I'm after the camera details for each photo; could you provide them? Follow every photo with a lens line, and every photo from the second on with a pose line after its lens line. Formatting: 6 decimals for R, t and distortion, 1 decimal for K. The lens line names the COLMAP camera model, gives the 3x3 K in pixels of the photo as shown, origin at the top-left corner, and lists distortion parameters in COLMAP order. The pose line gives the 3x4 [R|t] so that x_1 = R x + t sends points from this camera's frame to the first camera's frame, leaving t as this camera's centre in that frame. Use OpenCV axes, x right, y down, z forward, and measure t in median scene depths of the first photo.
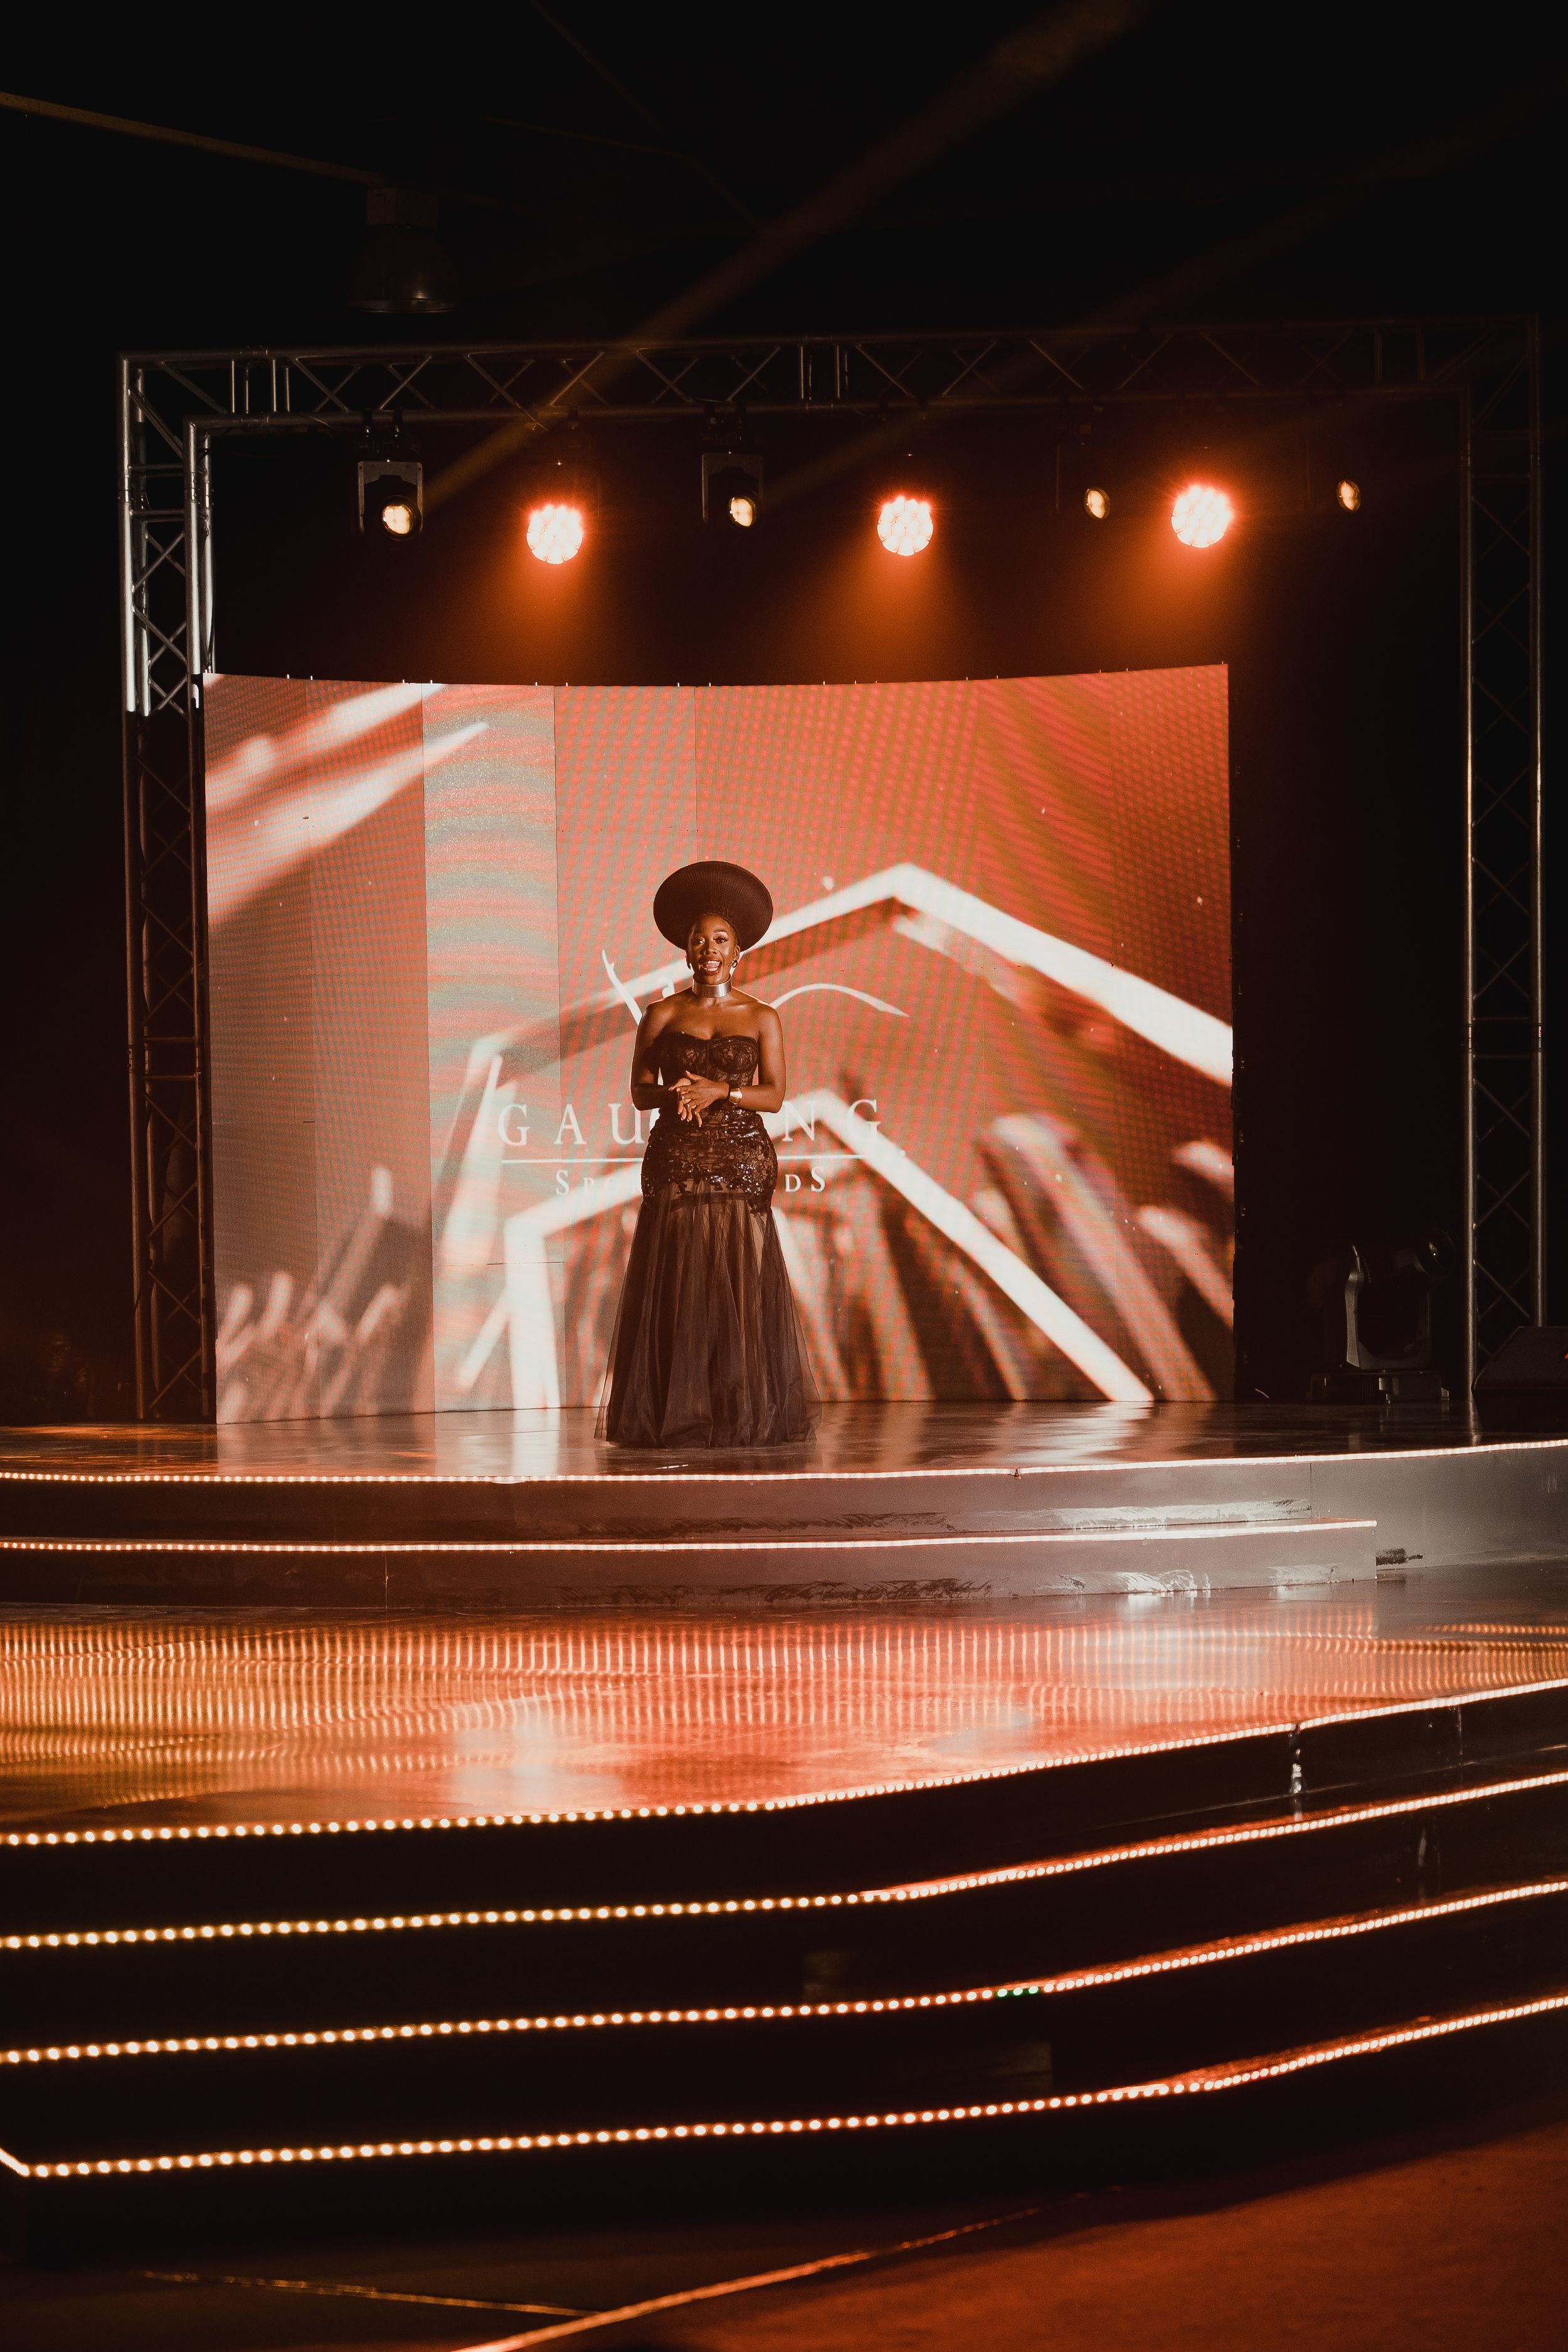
lens RADIAL K [[6983.6, 0, 788.2], [0, 6983.6, 1177.2], [0, 0, 1]] dist [0.070983, 0.000000]
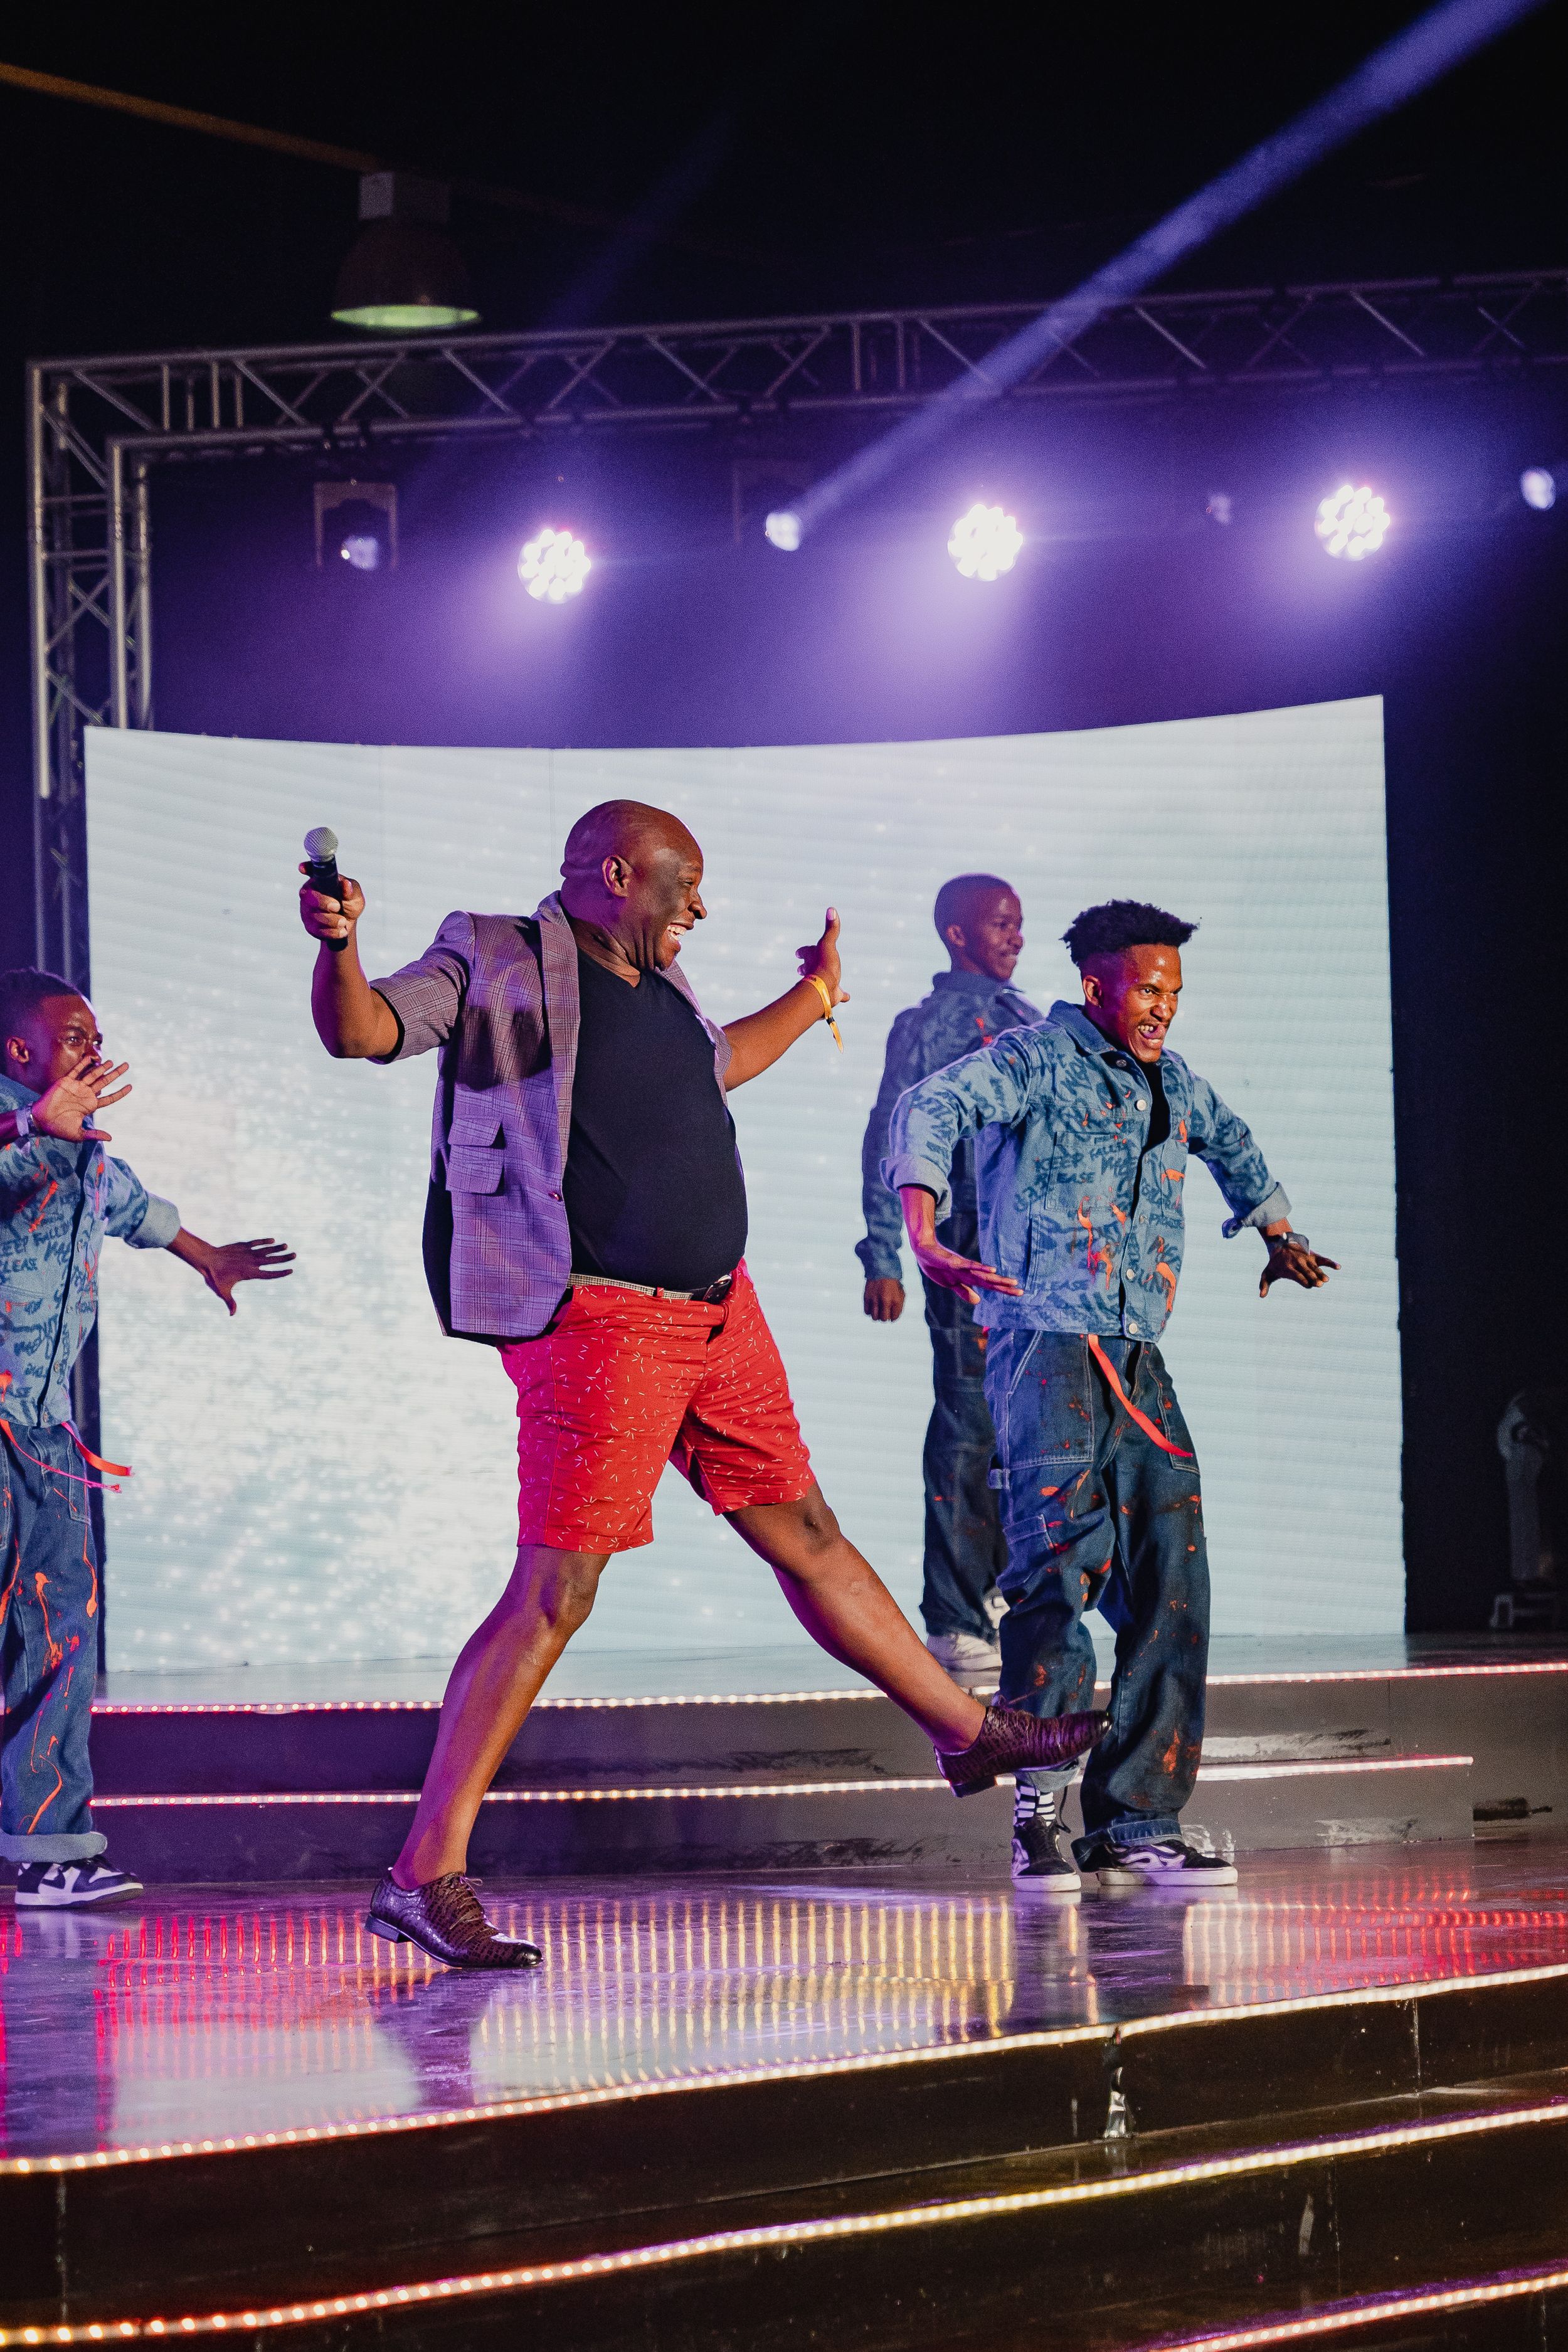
lens RADIAL K [[6808.7, 0, 765.2], [0, 6808.7, 1162.6], [0, 0, 1]] dist [0.025121, 0.000000]
pose [[0.996503, -0.014722, -0.082244, 0.068374], [0.010277, 0.998477, -0.054208, 0.024594], [0.082917, 0.053174, 0.995137, 0.281336]]
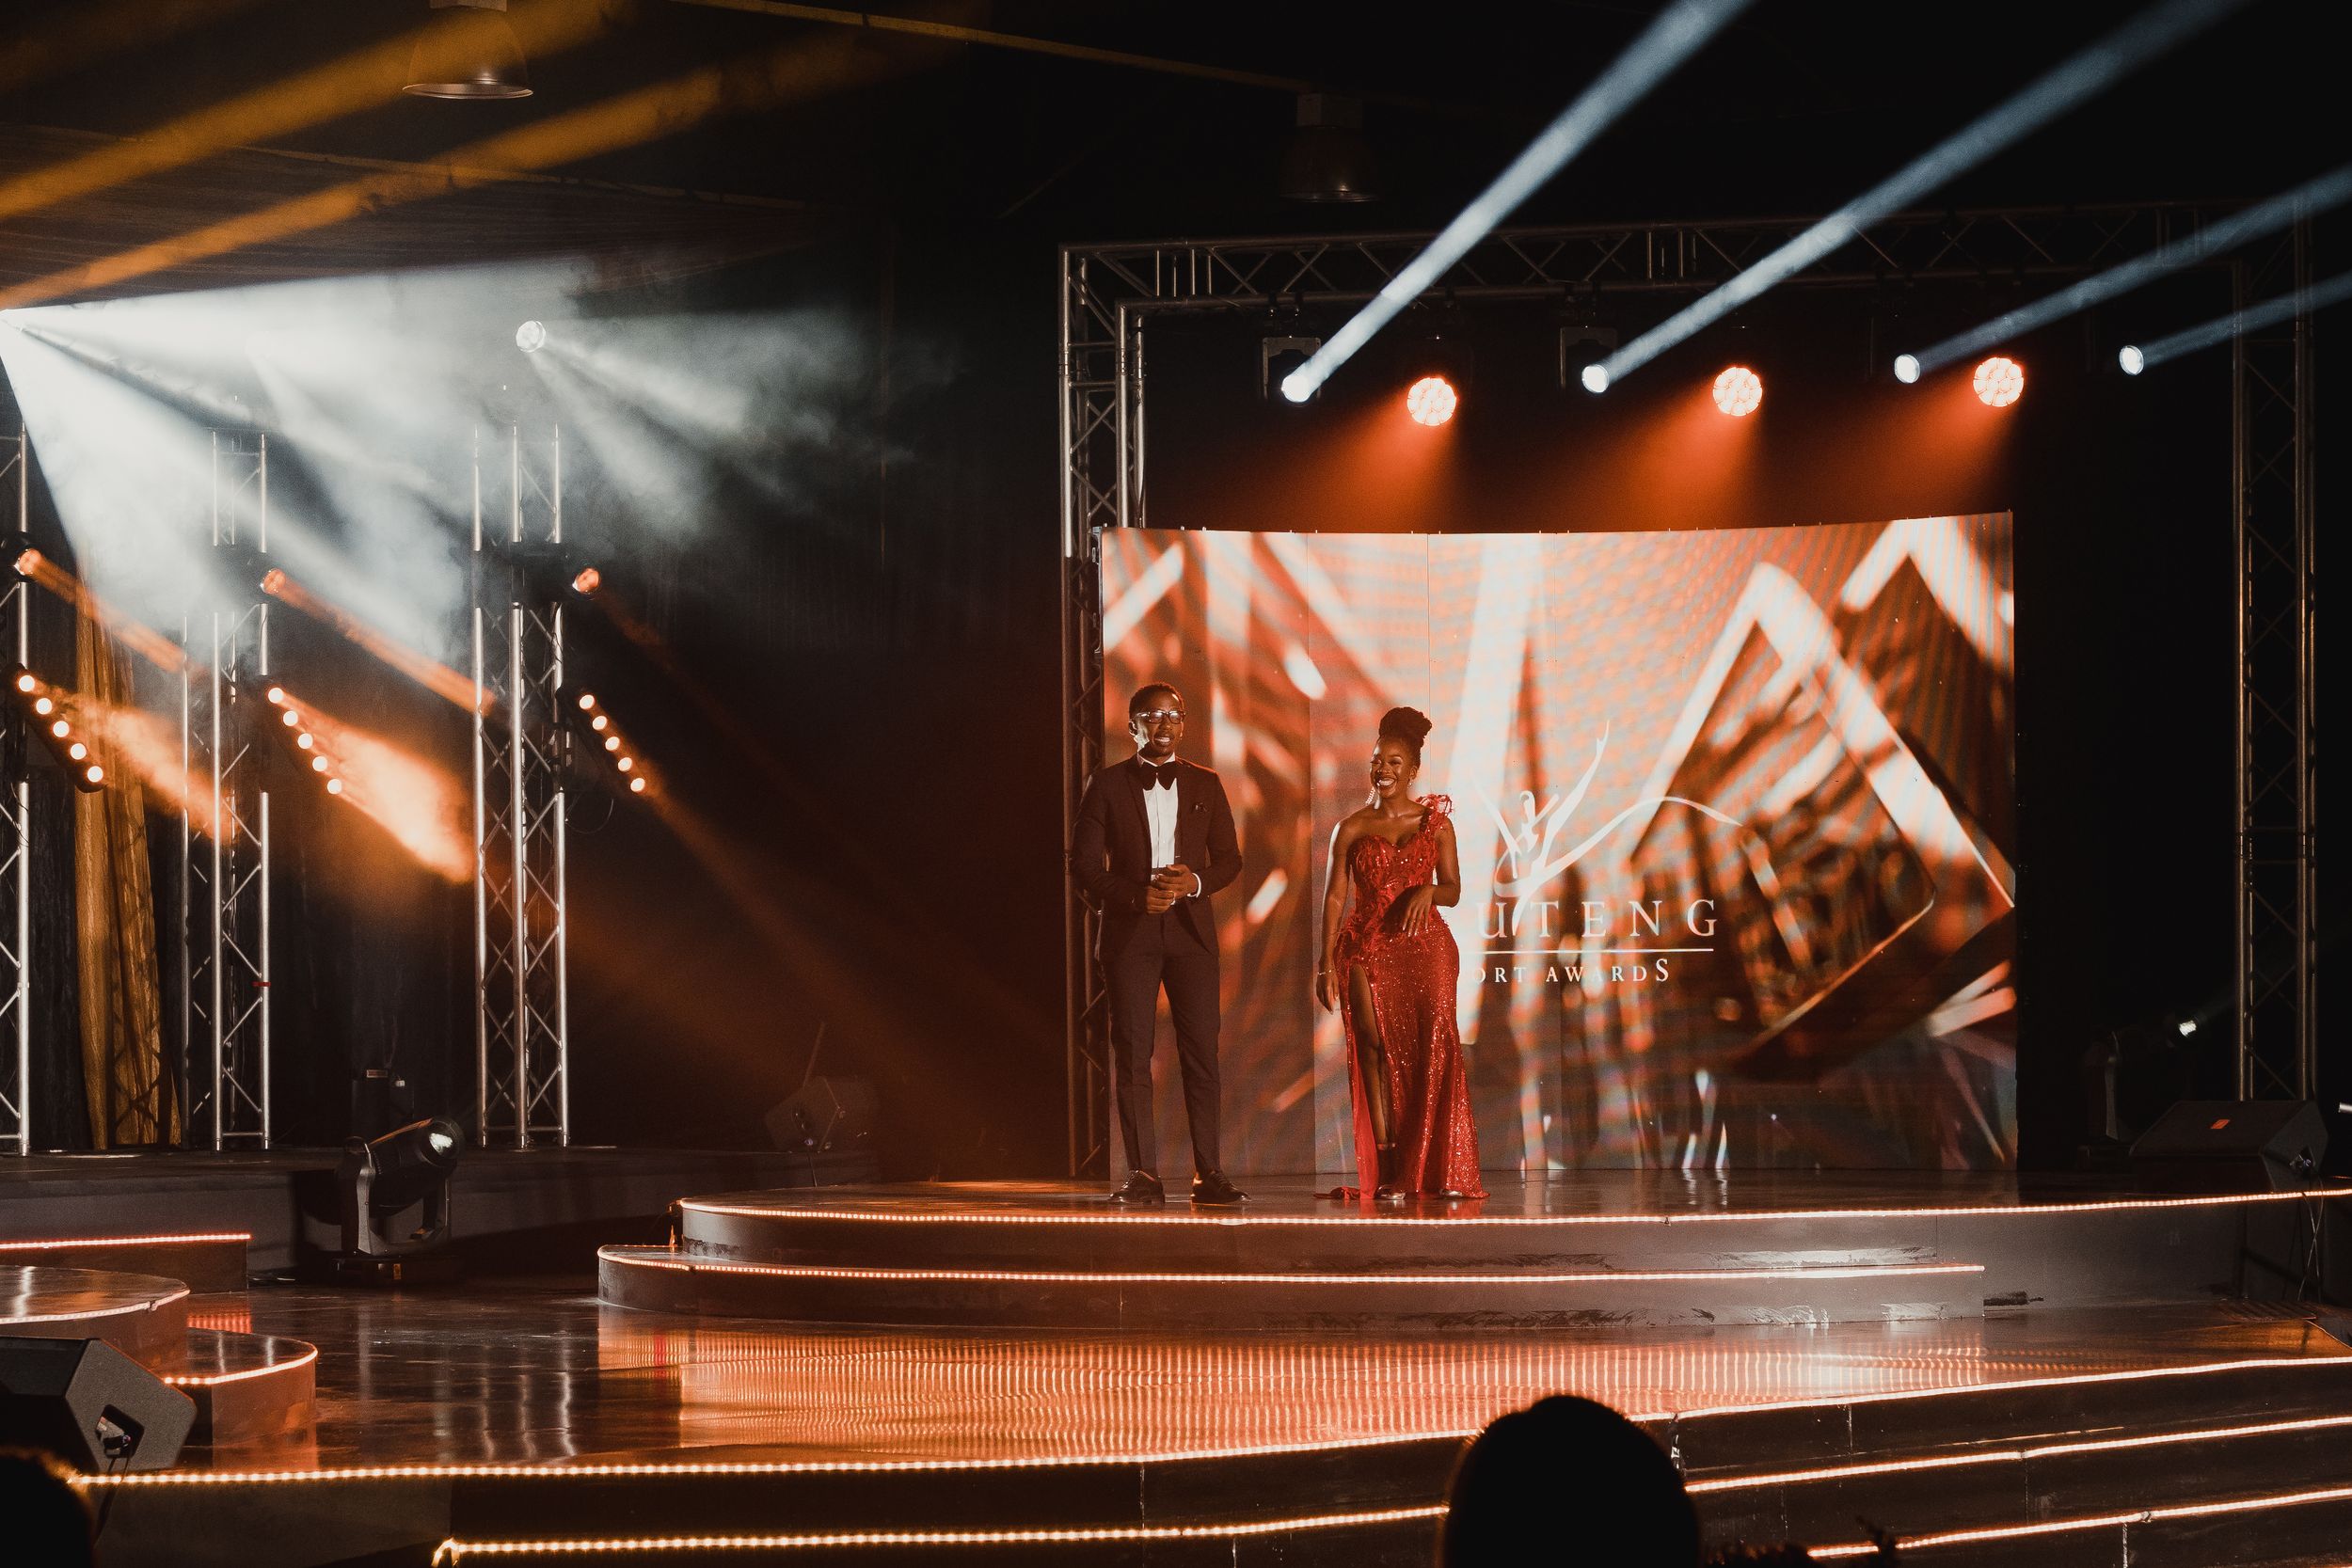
lens RADIAL K [[6982.9, 0, 1172.6], [0, 6982.9, 798.0], [0, 0, 1]] dist [0.070983, 0.000000]
pose [[0.987396, 0.000946, -0.158268, 0.131136], [-0.005104, 0.999652, -0.025866, 0.002567], [0.158188, 0.026348, 0.987057, -0.155096]]
